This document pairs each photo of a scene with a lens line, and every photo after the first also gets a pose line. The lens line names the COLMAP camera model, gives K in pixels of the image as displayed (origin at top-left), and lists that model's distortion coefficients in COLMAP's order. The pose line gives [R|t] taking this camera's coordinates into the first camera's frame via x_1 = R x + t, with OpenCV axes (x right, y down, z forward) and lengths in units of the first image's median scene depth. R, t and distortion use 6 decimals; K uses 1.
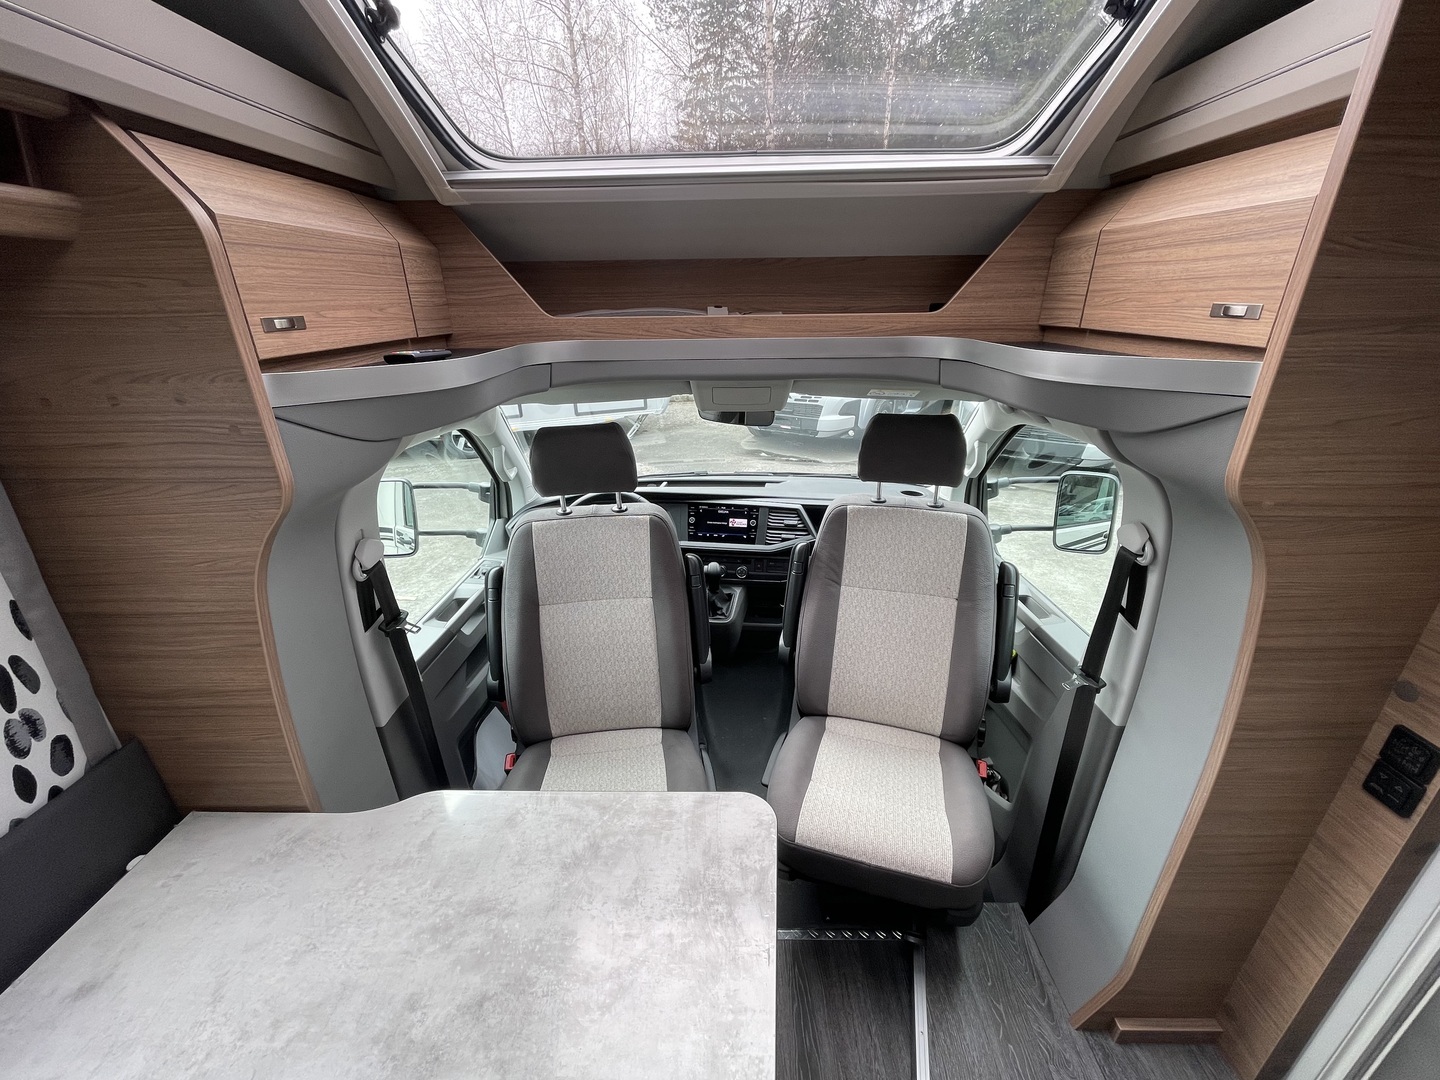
lens RADIAL K [[579.3, 0, 716.2], [0, 579.3, 542.1], [0, 0, 1]] dist [0.000686, 0.000153]
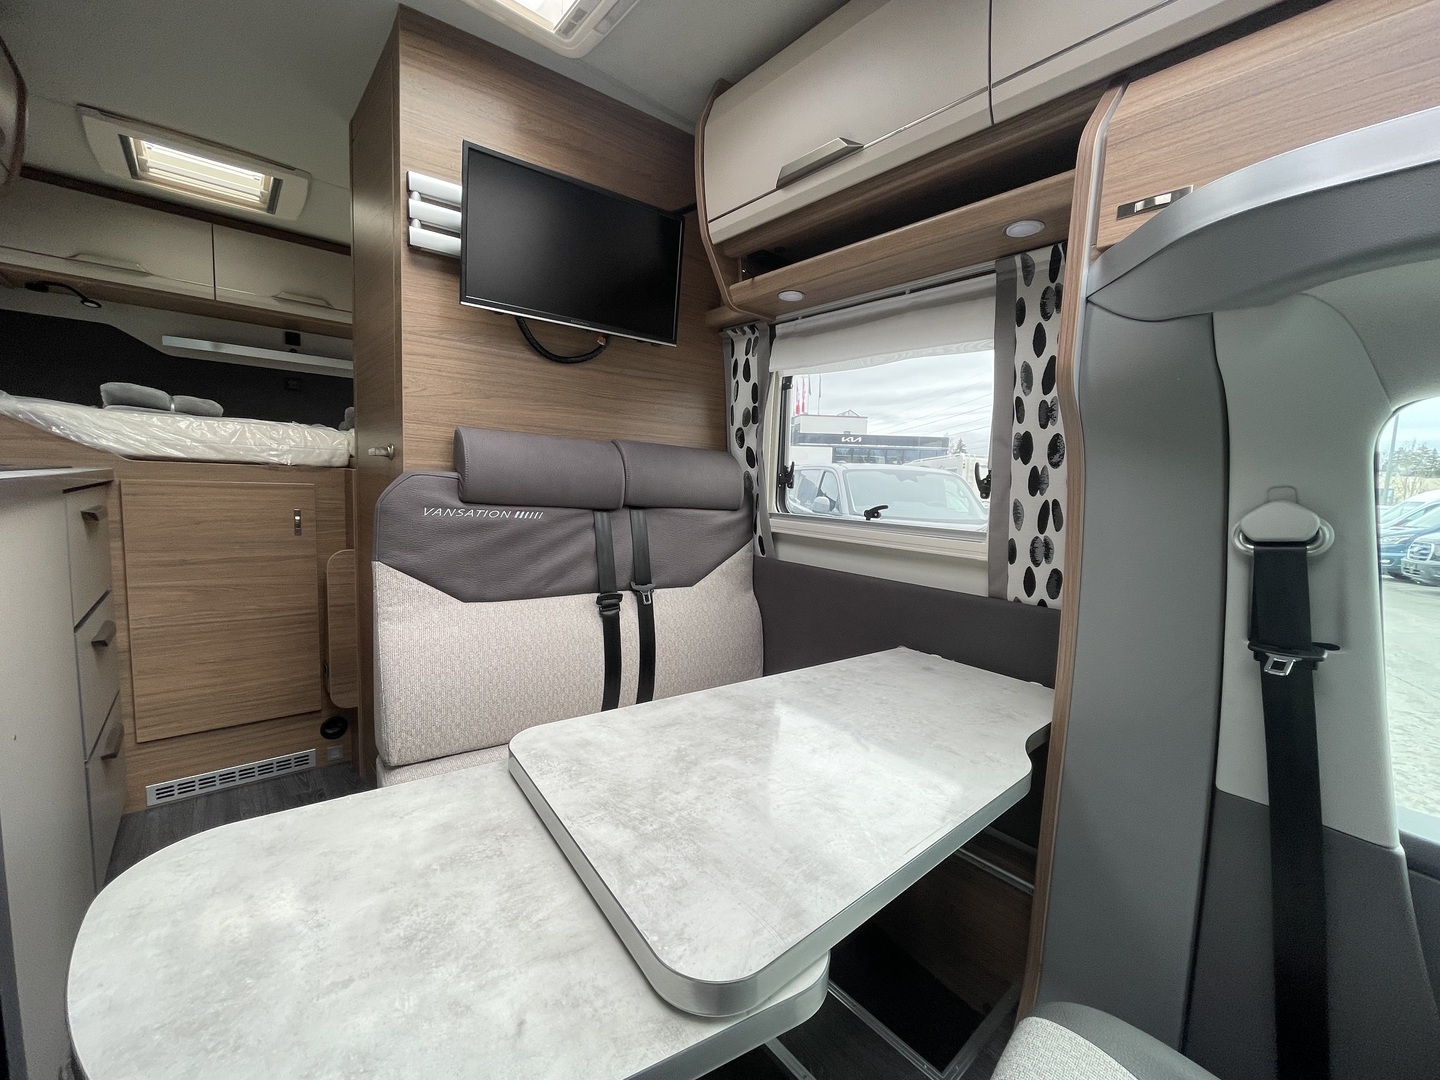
lens RADIAL K [[578.3, 0, 717.3], [0, 578.3, 541.0], [0, 0, 1]] dist [-0.002897, -0.000504]
pose [[-0.750439, 0.049953, -0.659050, 0.402437], [-0.288659, 0.872245, 0.394798, -0.045284], [0.594574, 0.486512, -0.640147, 1.255719]]
